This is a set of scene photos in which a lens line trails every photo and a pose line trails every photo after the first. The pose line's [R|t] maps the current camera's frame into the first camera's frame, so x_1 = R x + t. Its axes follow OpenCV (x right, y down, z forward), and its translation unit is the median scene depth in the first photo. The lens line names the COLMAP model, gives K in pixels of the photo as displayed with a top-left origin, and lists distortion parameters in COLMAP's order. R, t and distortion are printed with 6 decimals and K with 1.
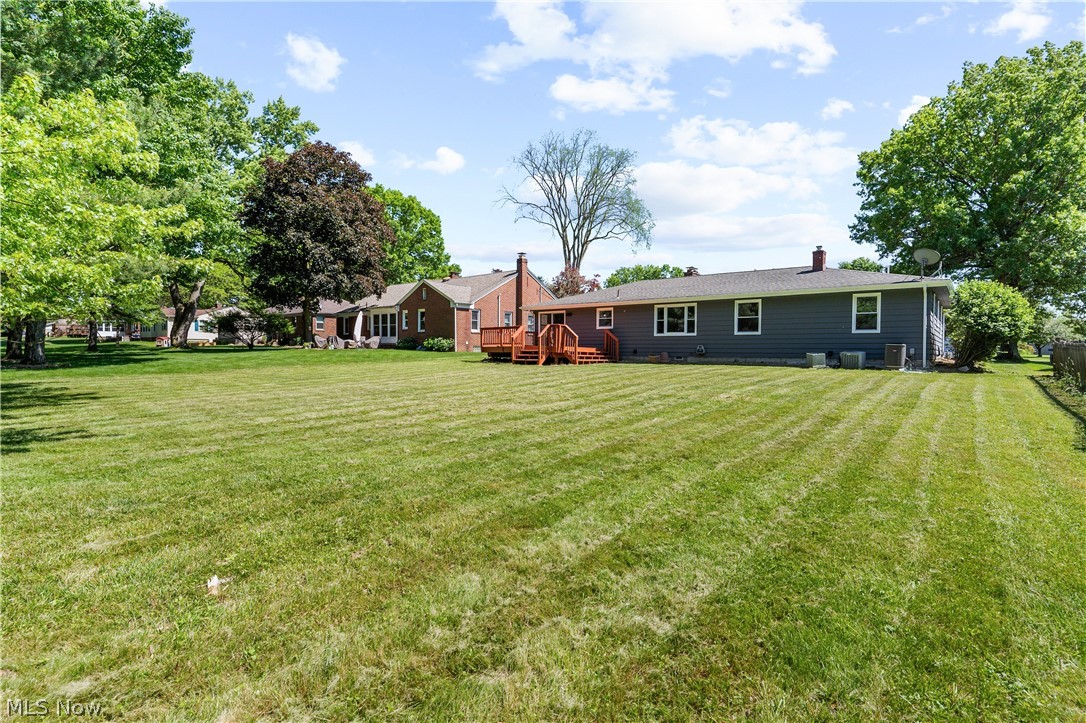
lens RADIAL K [[522.8, 0, 544.6], [0, 522.8, 356.1], [0, 0, 1]] dist [0.004010, -0.000096]
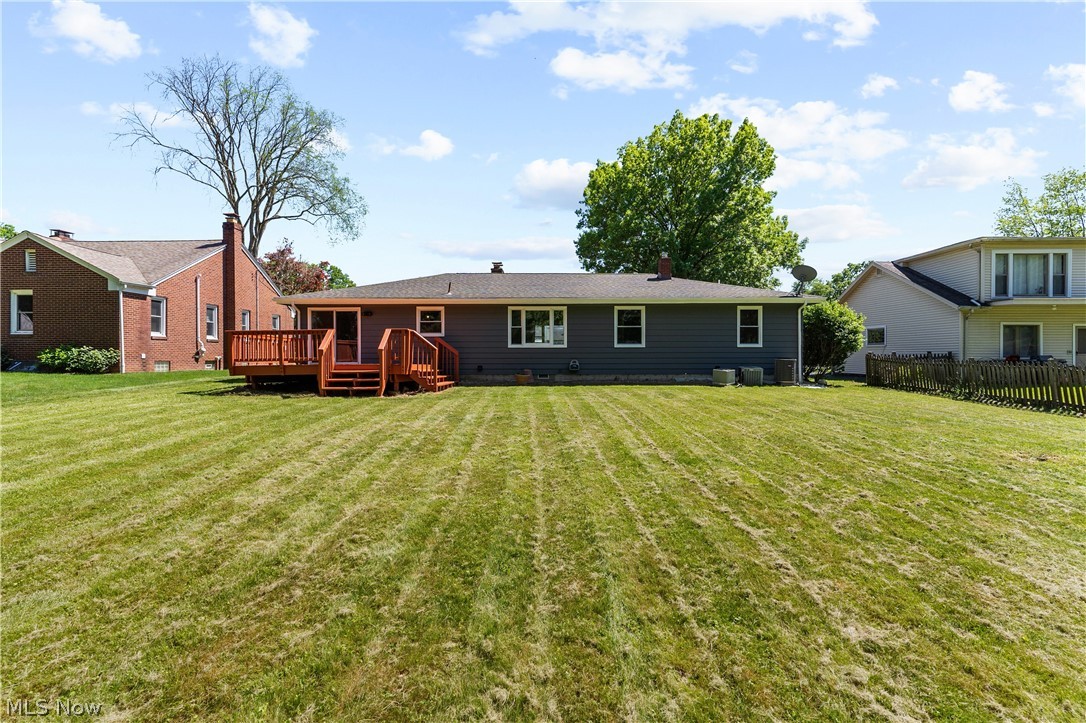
lens RADIAL K [[522.8, 0, 544.6], [0, 522.8, 356.1], [0, 0, 1]] dist [0.004010, -0.000096]
pose [[0.779046, -0.006908, 0.626929, -0.168186], [0.013225, 0.999898, -0.005416, -0.016502], [-0.626828, 0.012510, 0.779058, 0.295002]]
